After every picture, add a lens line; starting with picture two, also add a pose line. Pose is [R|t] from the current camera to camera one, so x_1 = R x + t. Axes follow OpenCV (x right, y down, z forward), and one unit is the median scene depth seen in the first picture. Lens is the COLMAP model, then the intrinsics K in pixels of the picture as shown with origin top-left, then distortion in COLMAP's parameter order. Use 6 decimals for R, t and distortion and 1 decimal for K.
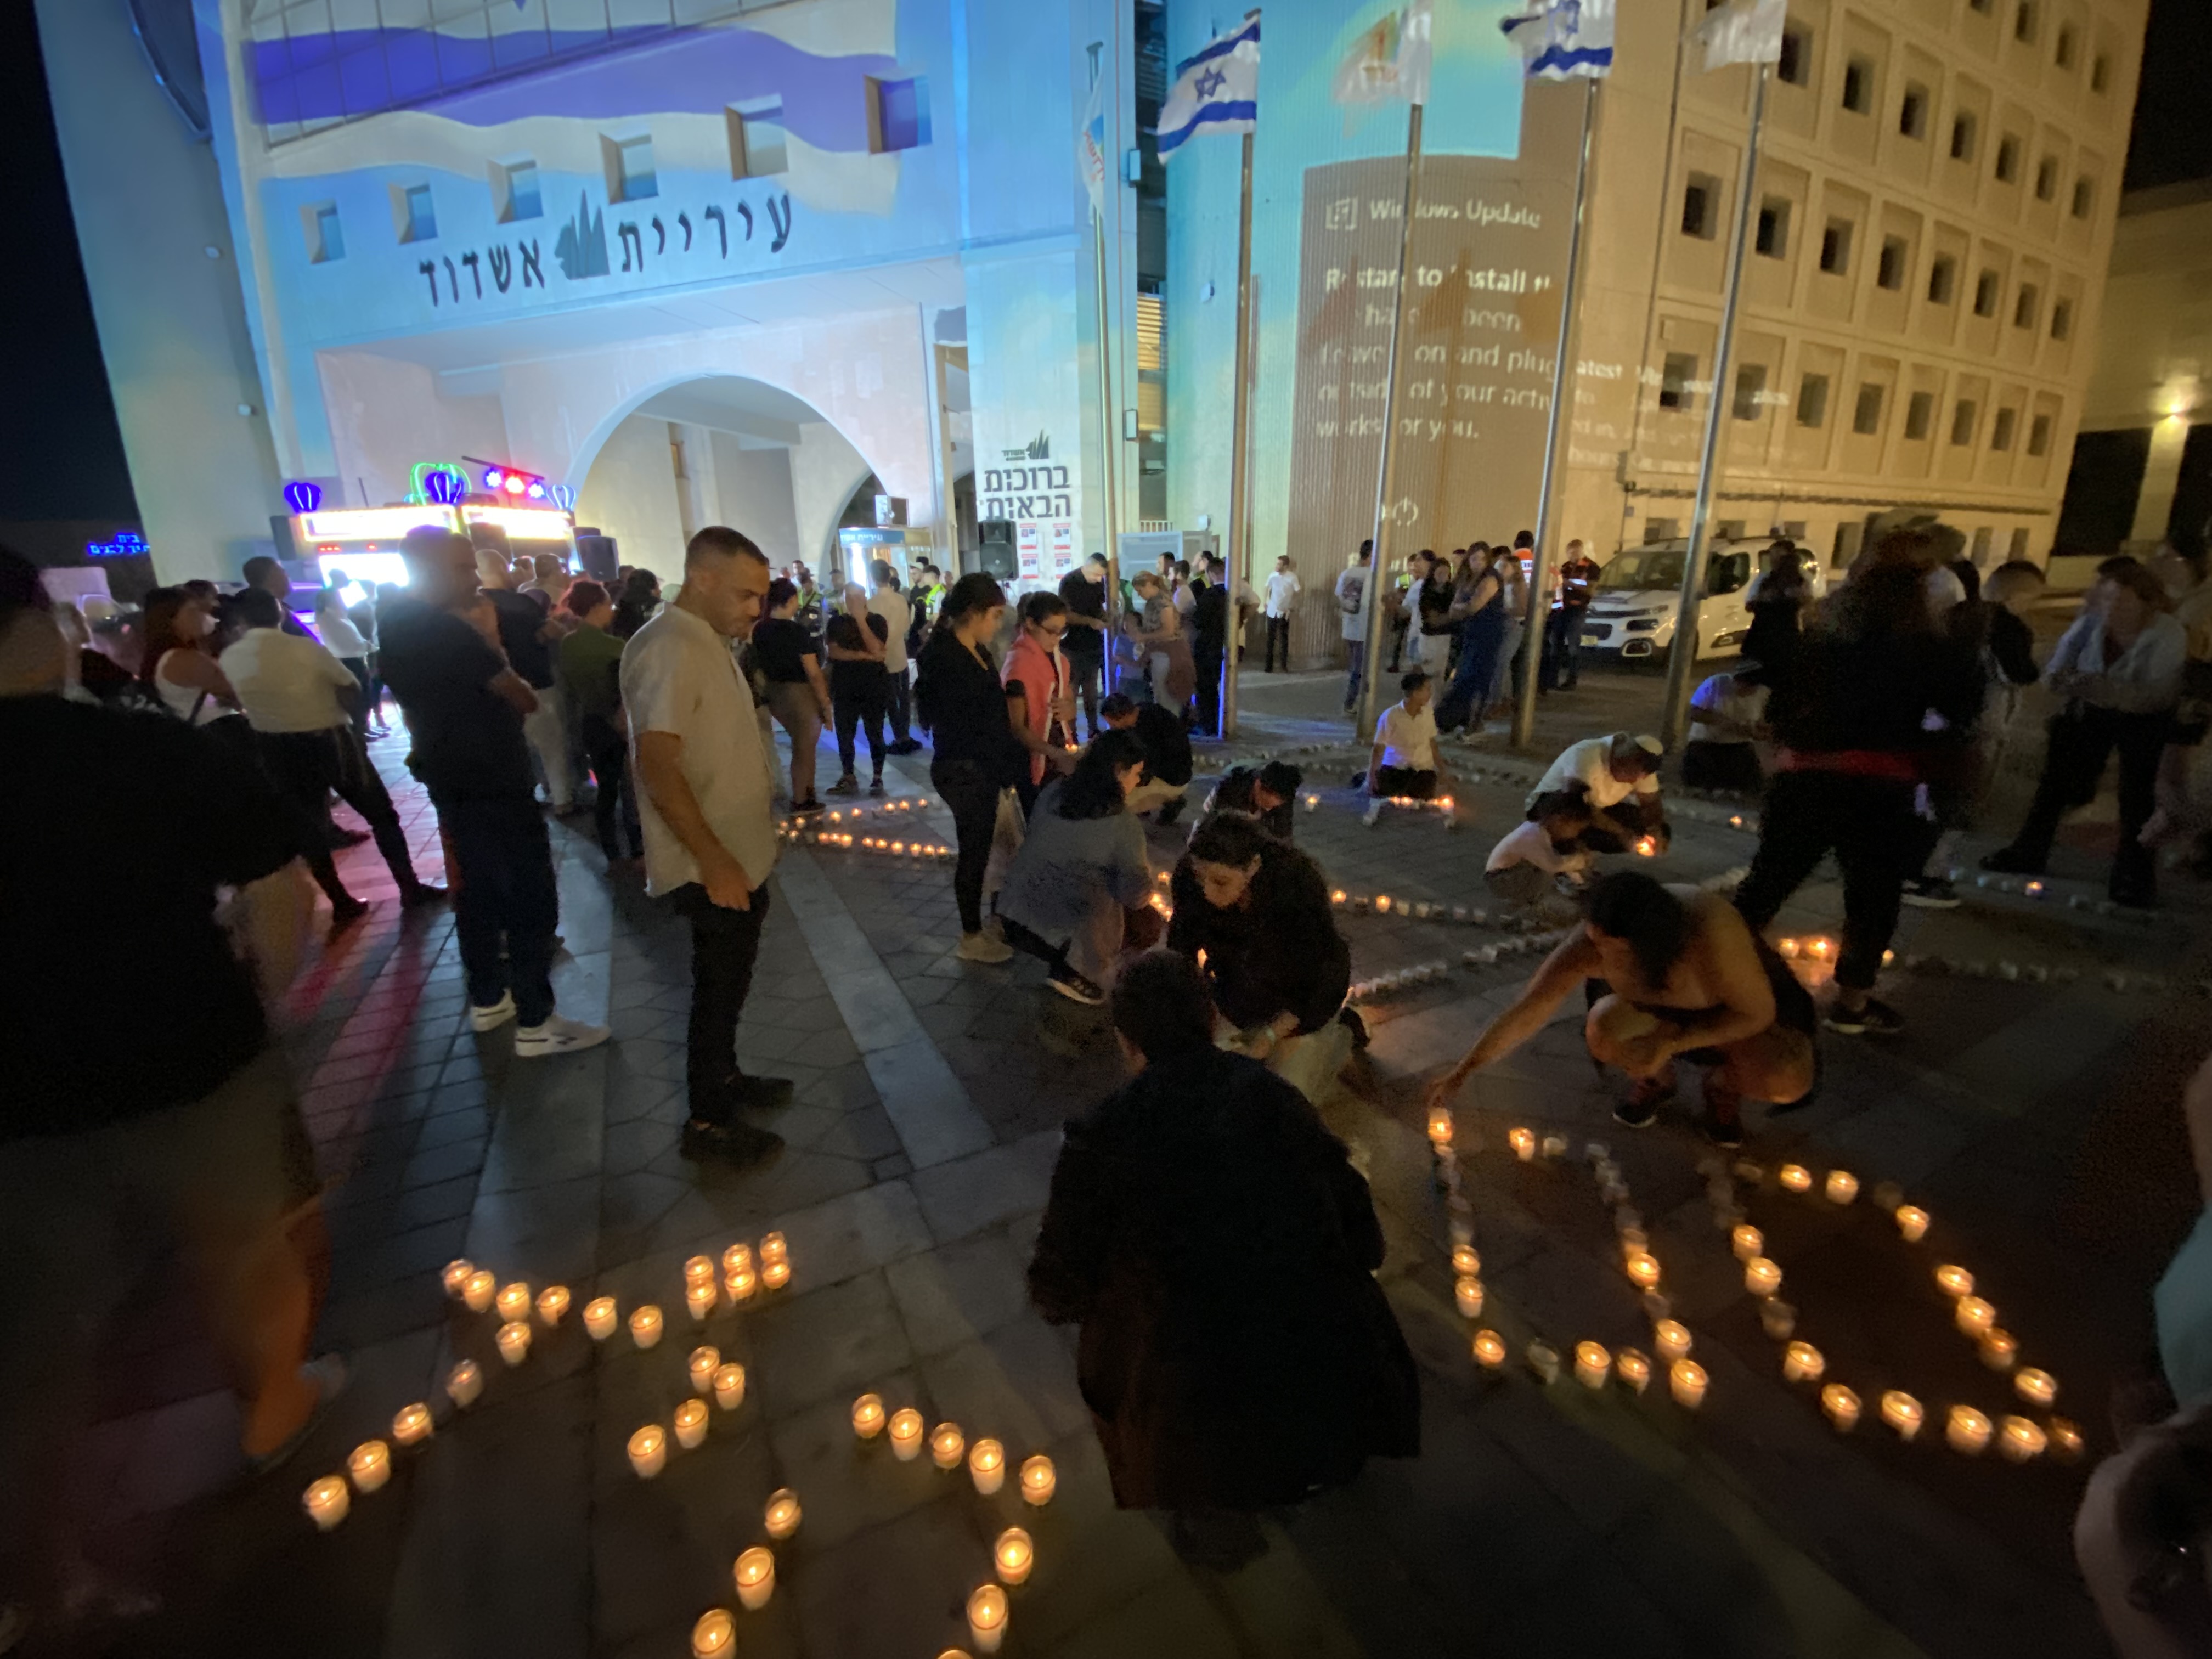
lens RADIAL K [[902.7, 0, 1094.2], [0, 902.7, 847.2], [0, 0, 1]] dist [-0.000041, -0.009530]
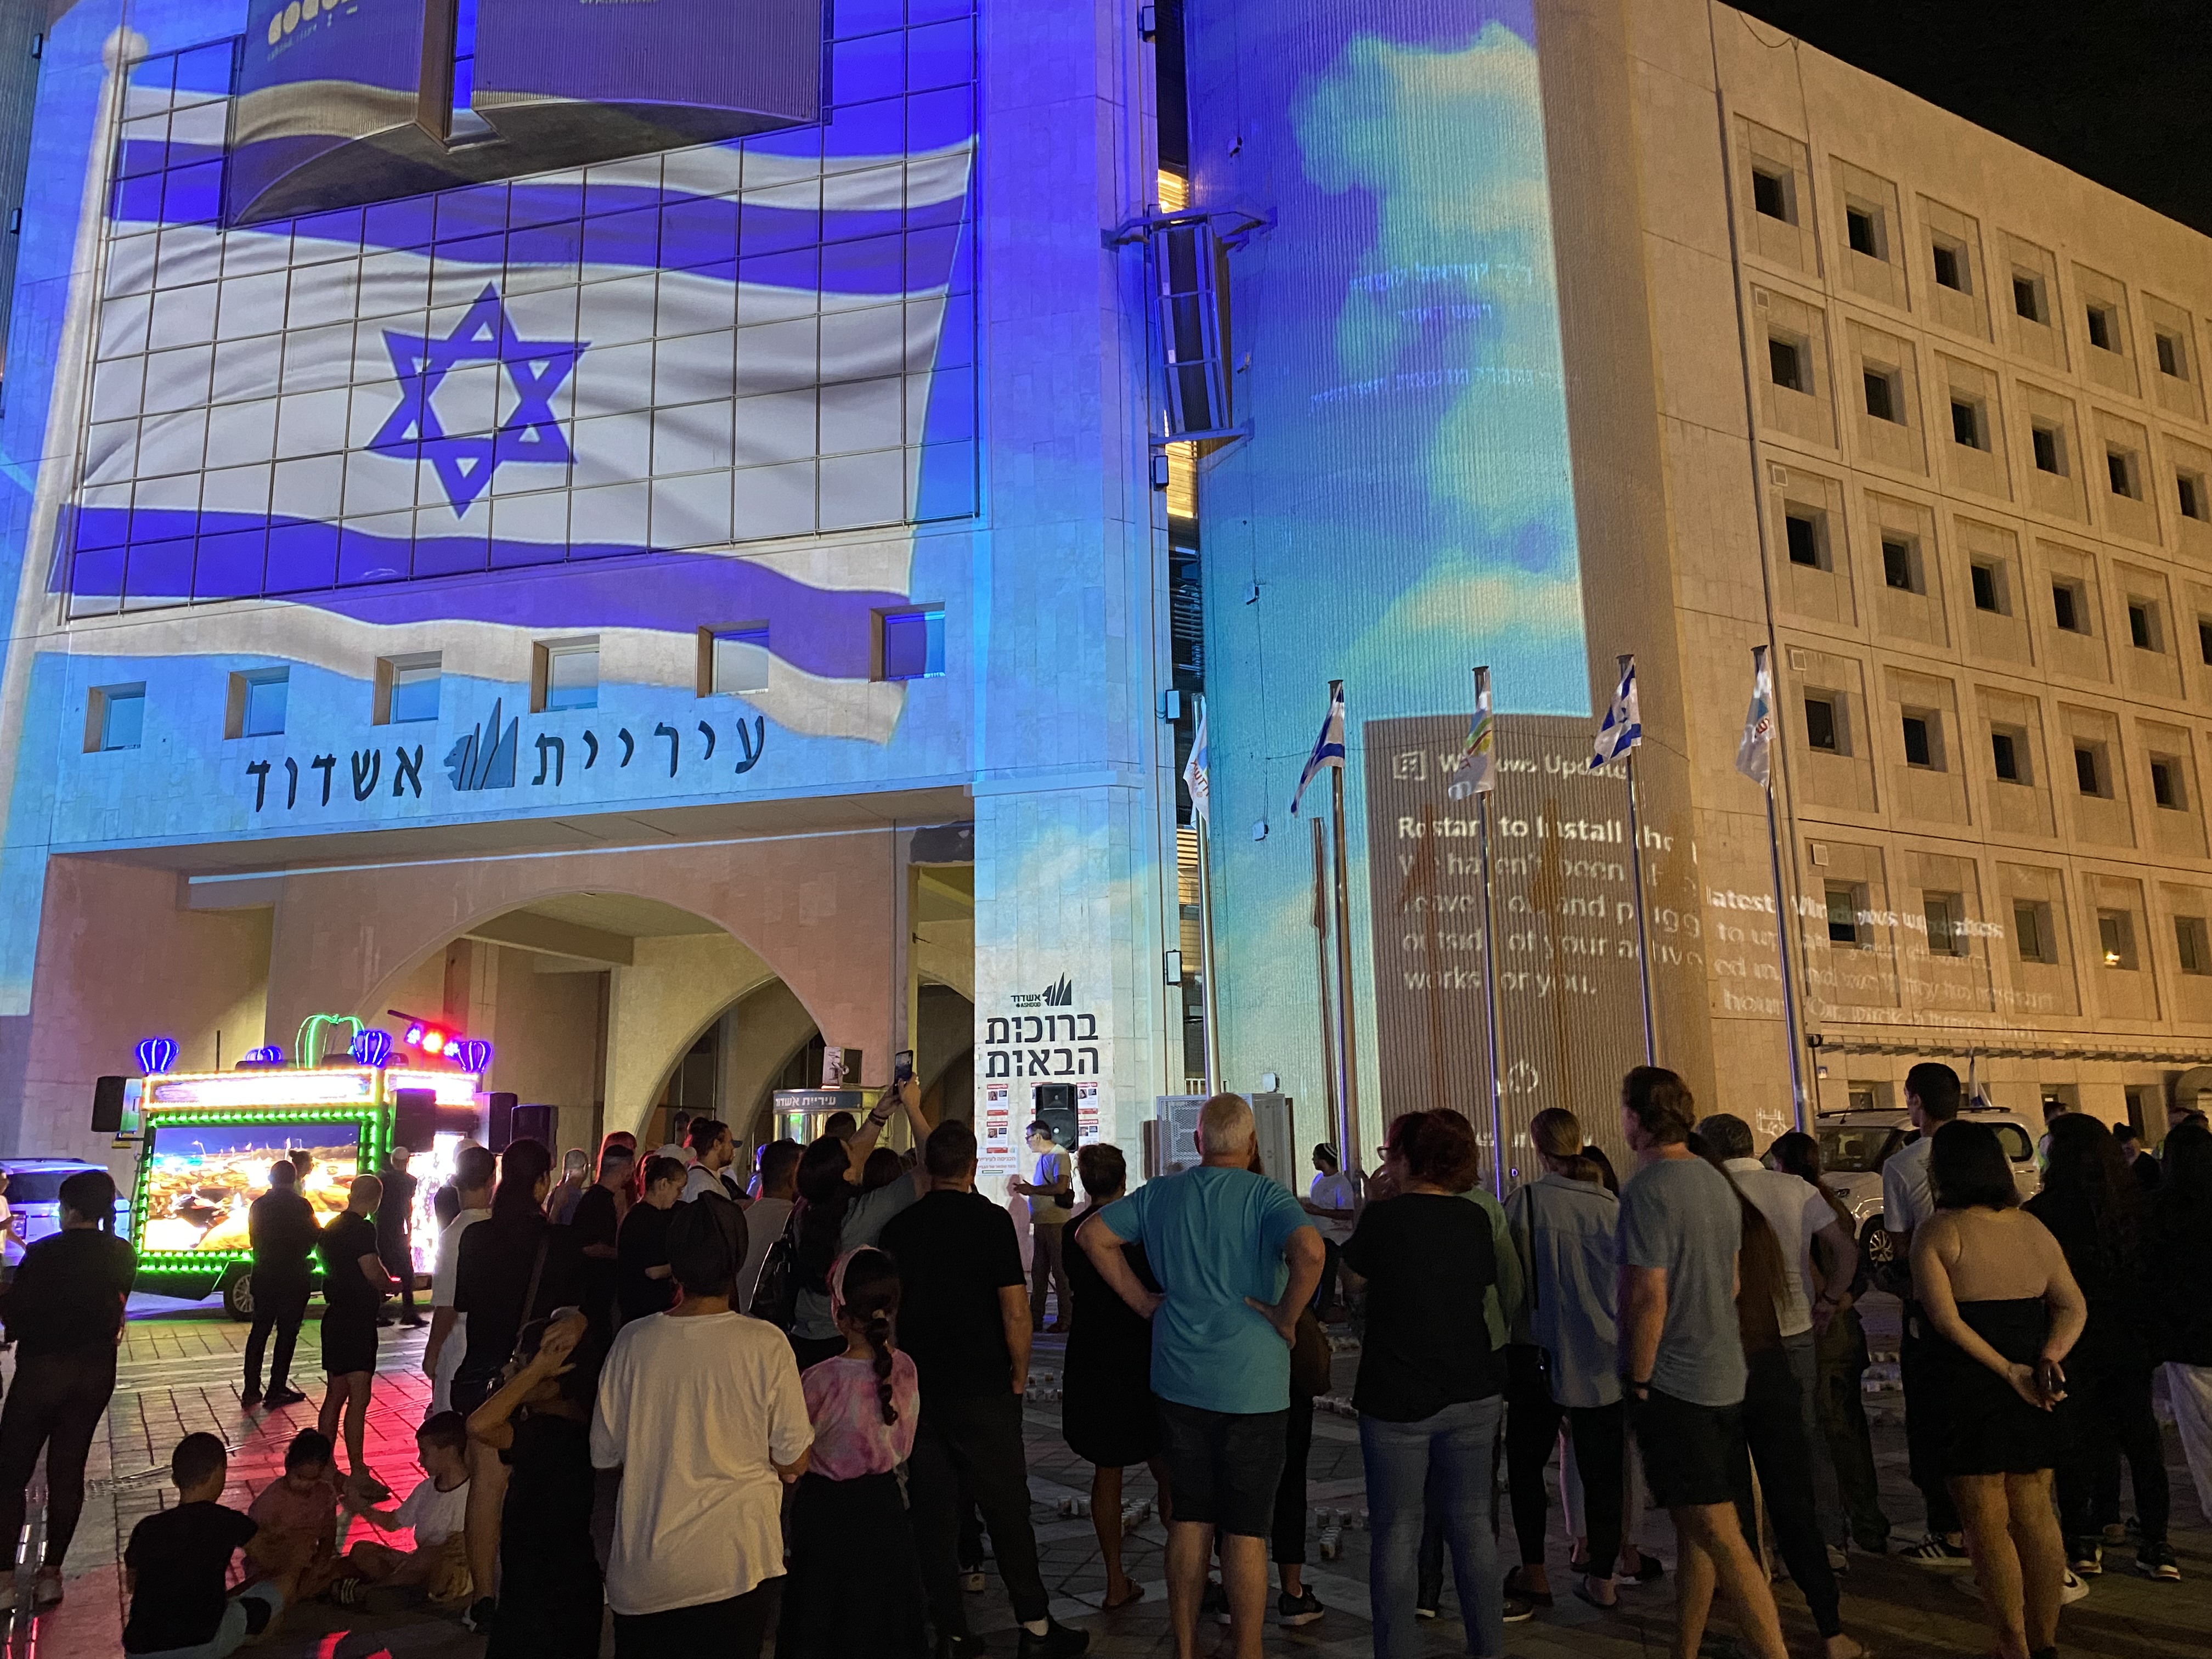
lens RADIAL K [[1726.4, 0, 1036.6], [0, 1726.4, 847.5], [0, 0, 1]] dist [0.032067, -0.045153]
pose [[0.999075, 0.012875, 0.041030, -0.143687], [0.007218, 0.890383, -0.455154, 0.138916], [-0.042392, 0.455029, 0.889467, -0.417330]]
